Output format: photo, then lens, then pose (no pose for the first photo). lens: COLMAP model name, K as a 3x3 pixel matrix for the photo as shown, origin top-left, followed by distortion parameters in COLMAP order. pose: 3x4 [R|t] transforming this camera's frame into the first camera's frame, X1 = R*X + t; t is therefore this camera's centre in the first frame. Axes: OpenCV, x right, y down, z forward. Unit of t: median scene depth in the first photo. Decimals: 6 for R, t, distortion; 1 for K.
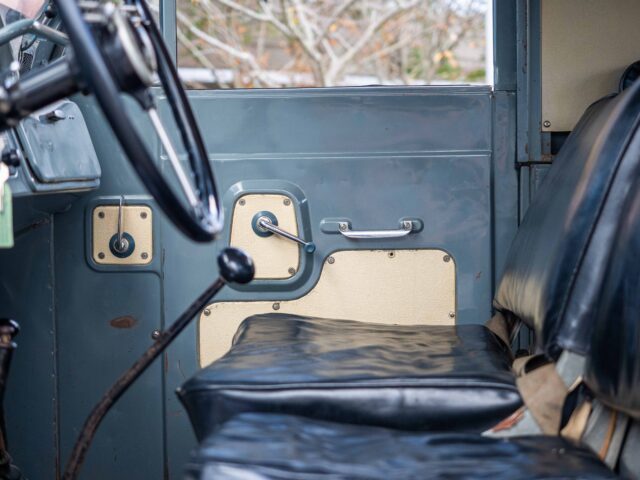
lens RADIAL K [[1495.8, 0, 320.5], [0, 1495.8, 240.7], [0, 0, 1]] dist [-0.140025, 0.000000]
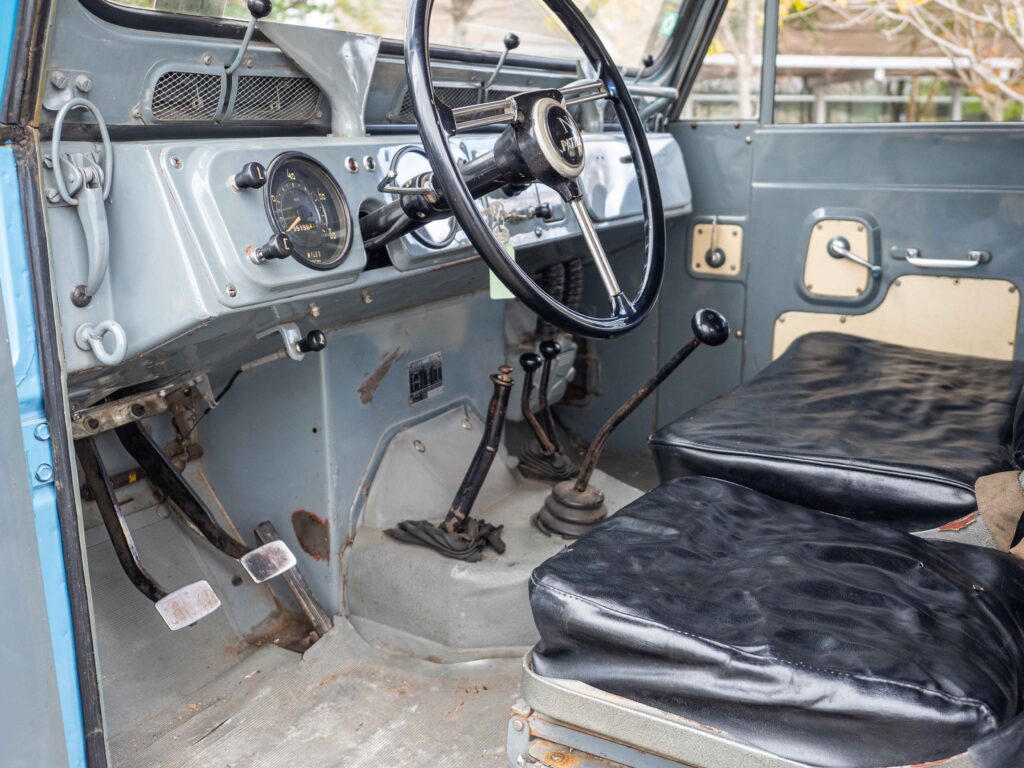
lens RADIAL K [[1009.4, 0, 509.2], [0, 1009.4, 379.5], [0, 0, 1]] dist [-0.006059, 0.000000]
pose [[0.886044, 0.116529, -0.448718, 0.096481], [-0.027752, 0.979491, 0.199568, -0.058762], [0.462771, -0.164373, 0.871105, 0.199713]]
